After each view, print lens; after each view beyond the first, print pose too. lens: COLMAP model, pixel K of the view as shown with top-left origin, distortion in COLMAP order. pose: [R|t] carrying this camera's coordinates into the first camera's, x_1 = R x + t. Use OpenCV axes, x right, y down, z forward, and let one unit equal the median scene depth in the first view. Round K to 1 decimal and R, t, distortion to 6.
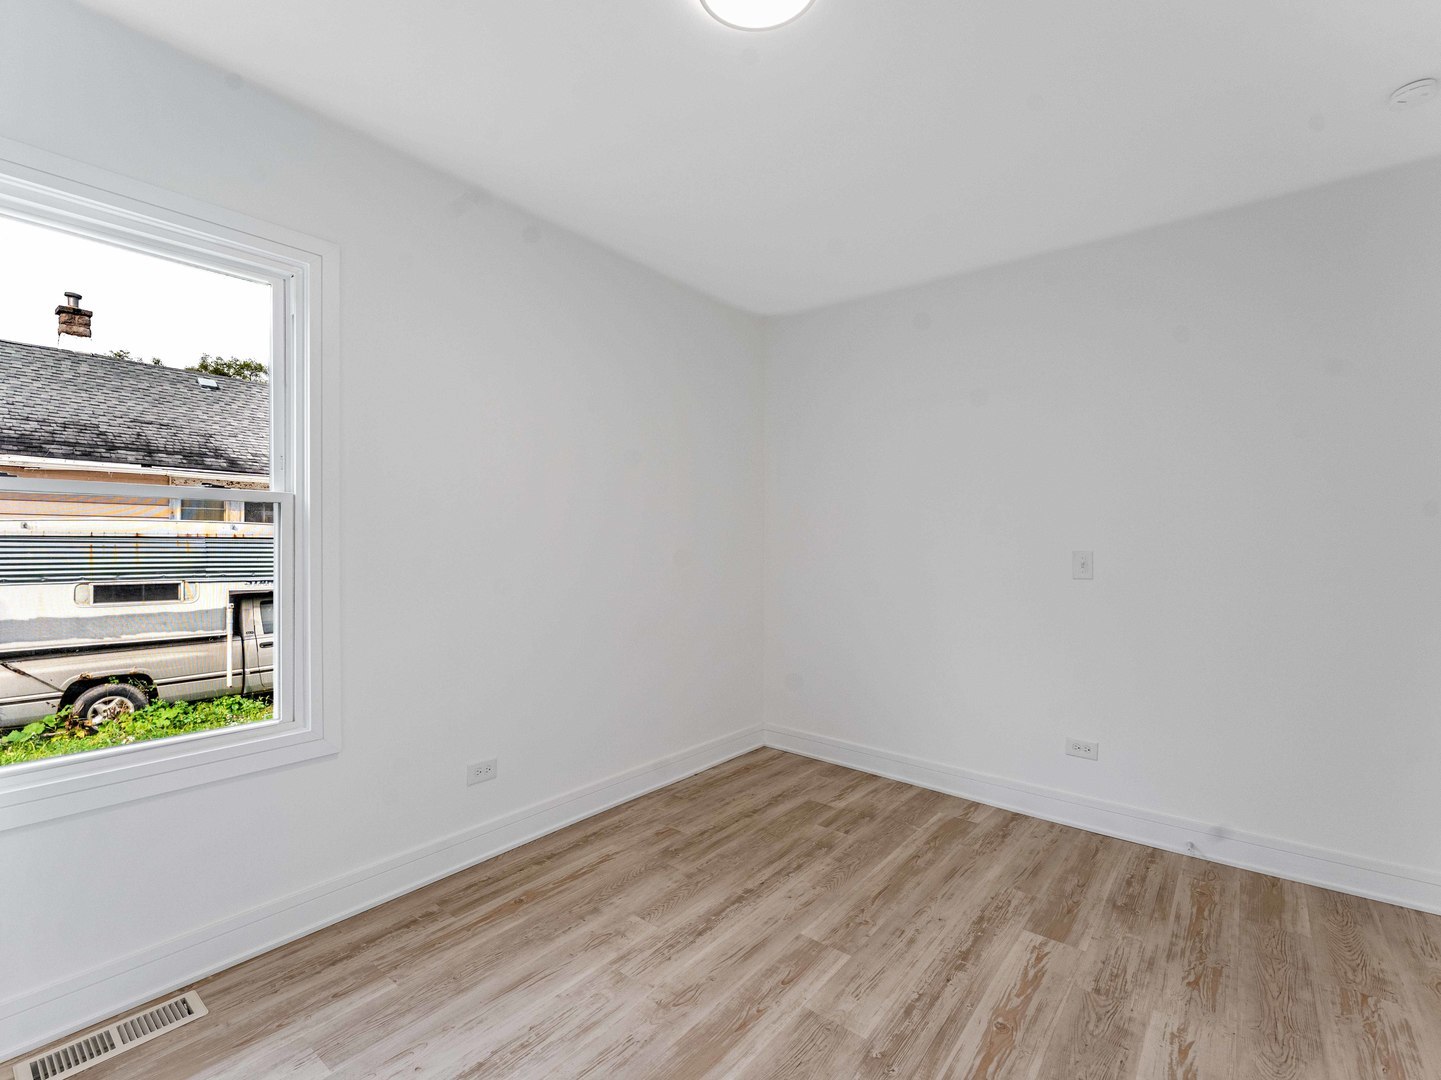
lens RADIAL K [[666.9, 0, 711.7], [0, 666.9, 542.3], [0, 0, 1]] dist [0.001563, -0.000838]
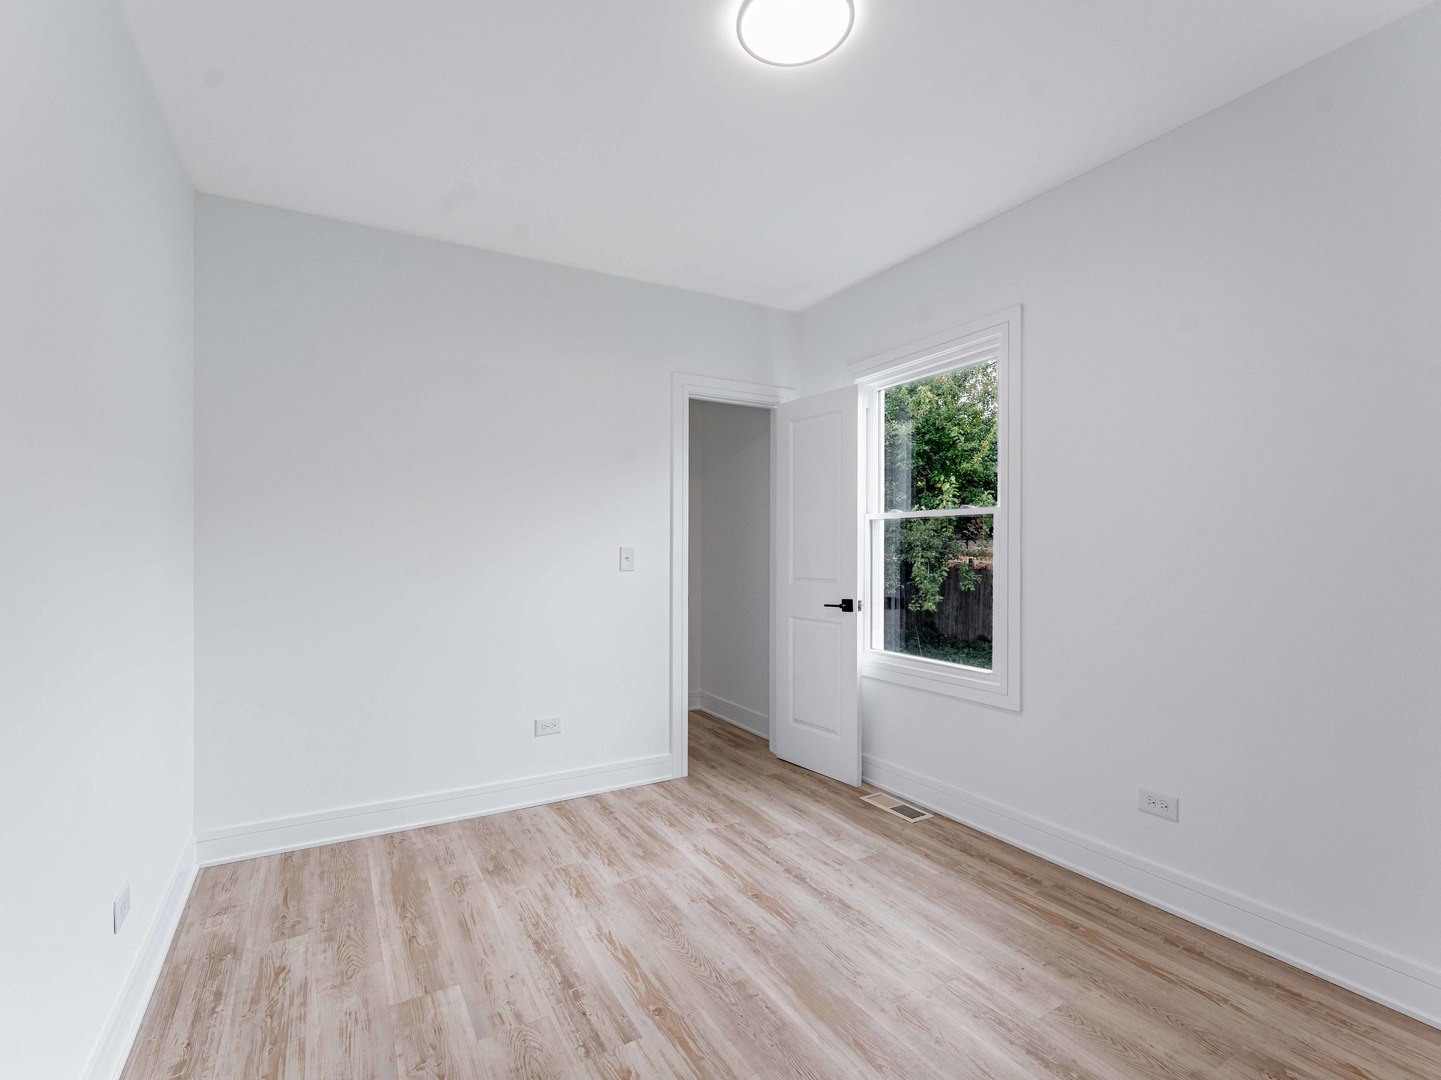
lens RADIAL K [[666.9, 0, 715.0], [0, 666.9, 543.3], [0, 0, 1]] dist [0.001563, -0.000838]
pose [[-0.350936, -0.004214, -0.936390, 0.826102], [0.000011, 0.999990, -0.004504, 0.005726], [0.936399, -0.001591, -0.350932, 0.926157]]
